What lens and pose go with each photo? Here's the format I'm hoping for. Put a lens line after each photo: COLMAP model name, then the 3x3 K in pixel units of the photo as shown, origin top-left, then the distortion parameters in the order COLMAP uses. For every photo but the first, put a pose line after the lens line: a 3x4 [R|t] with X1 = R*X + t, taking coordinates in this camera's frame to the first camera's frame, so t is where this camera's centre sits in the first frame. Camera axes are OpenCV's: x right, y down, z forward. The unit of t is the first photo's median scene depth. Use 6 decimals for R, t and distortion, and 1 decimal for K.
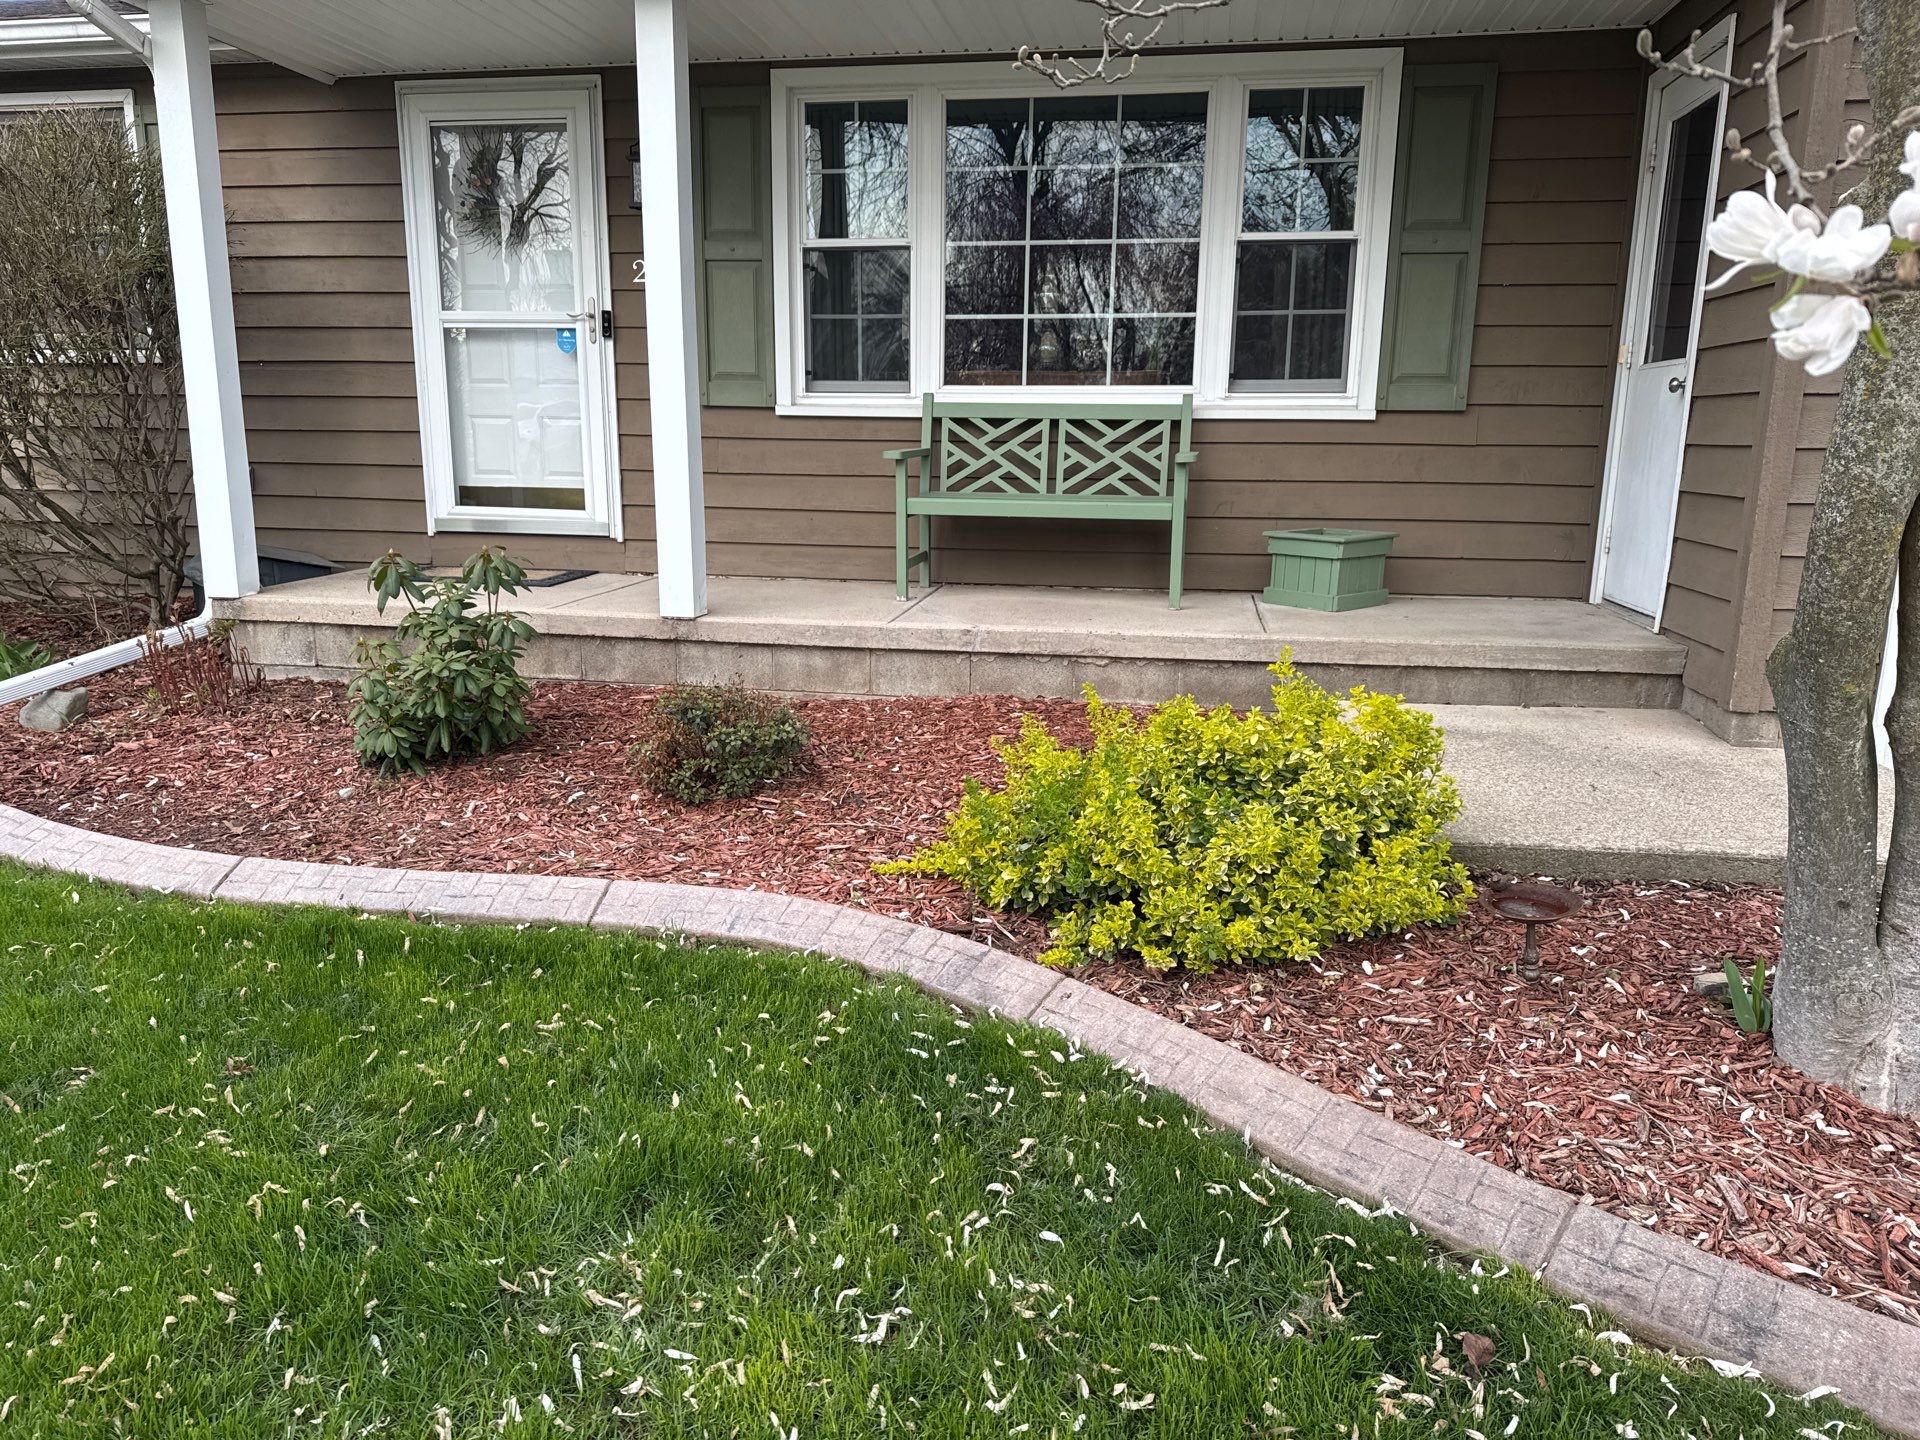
lens RADIAL K [[1356.5, 0, 949.0], [0, 1356.5, 721.3], [0, 0, 1]] dist [0.056307, -0.065209]
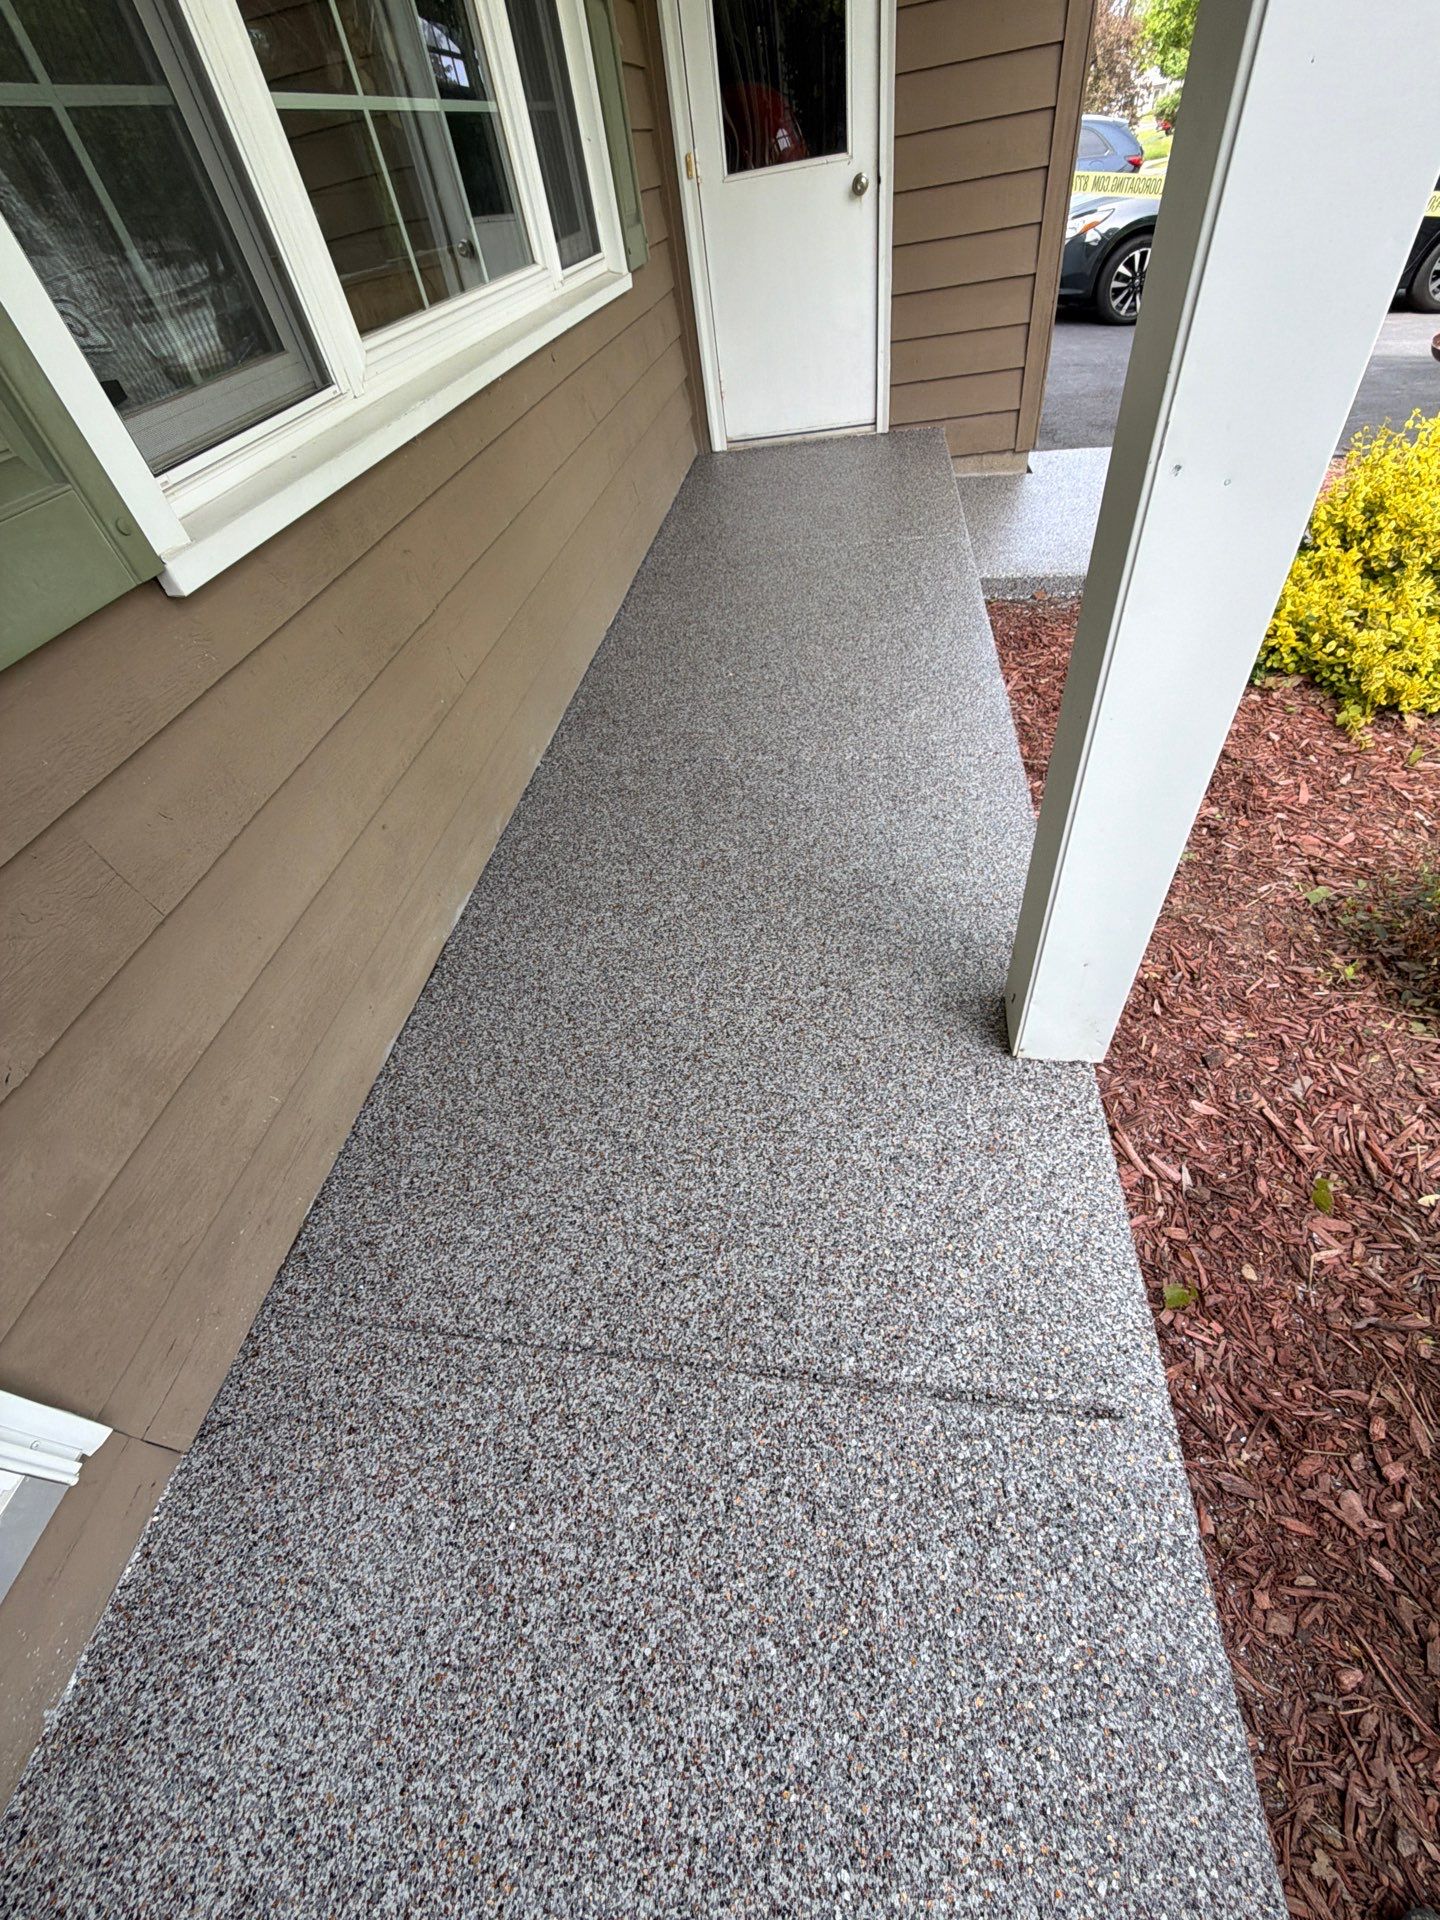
lens RADIAL K [[767.9, 0, 722.9], [0, 767.9, 961.4], [0, 0, 1]] dist [-0.000300, -0.000150]
pose [[-0.048103, -0.730166, 0.681575, -0.304695], [0.339528, 0.629780, 0.698640, -0.263428], [-0.939365, 0.265020, 0.217617, 0.932575]]
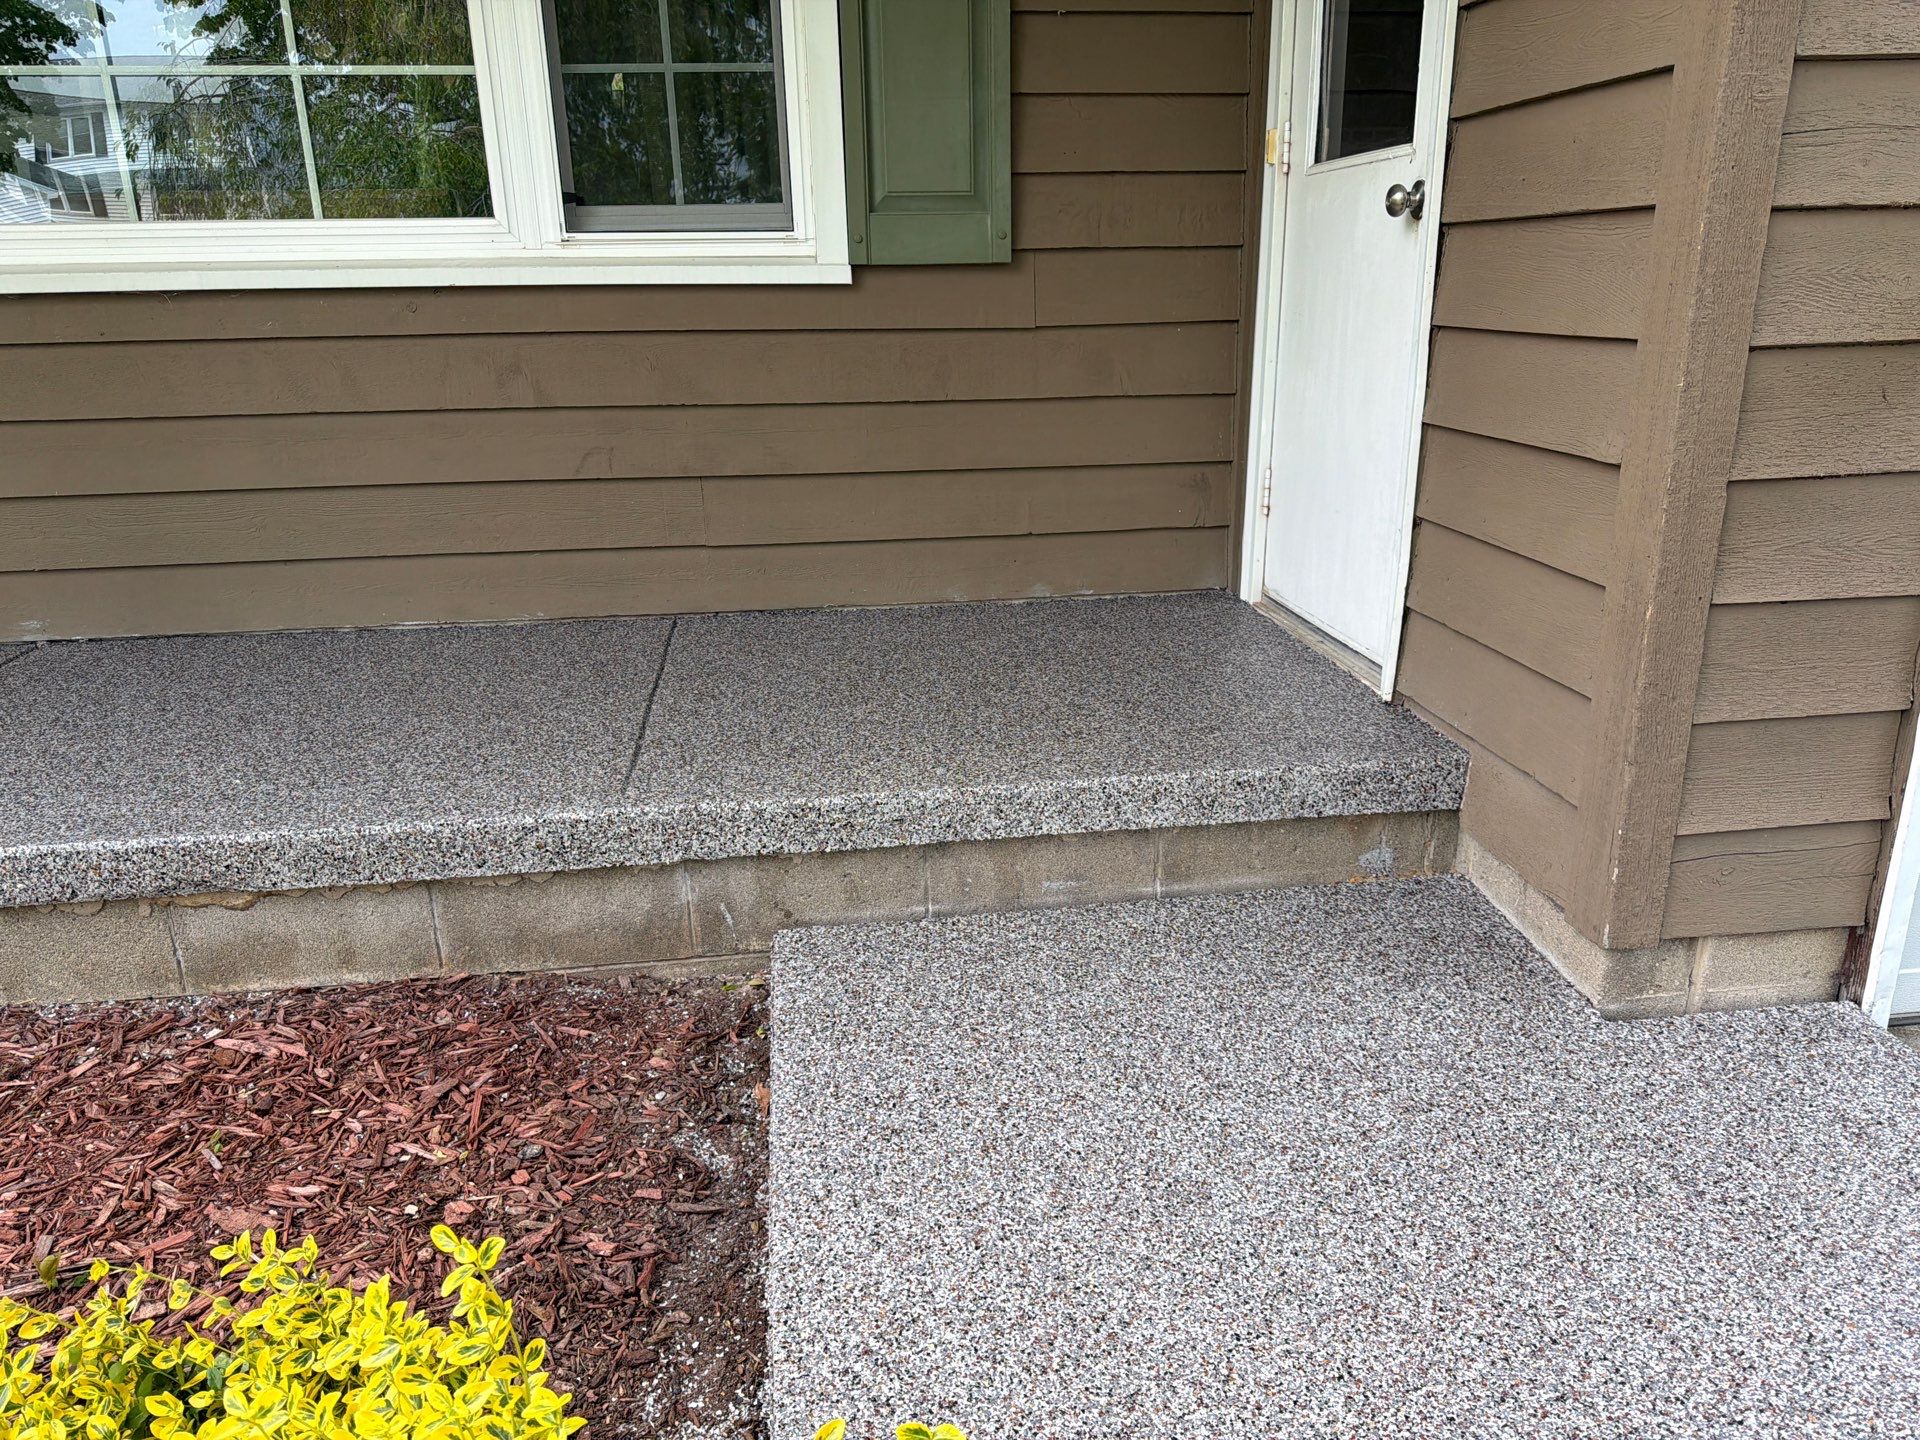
lens RADIAL K [[1356.5, 0, 962.1], [0, 1356.5, 731.6], [0, 0, 1]] dist [0.056307, -0.065209]
pose [[0.956014, -0.118391, 0.268365, 0.186913], [0.088780, 0.988802, 0.119951, -0.106980], [-0.279561, -0.090850, 0.955820, 0.459665]]
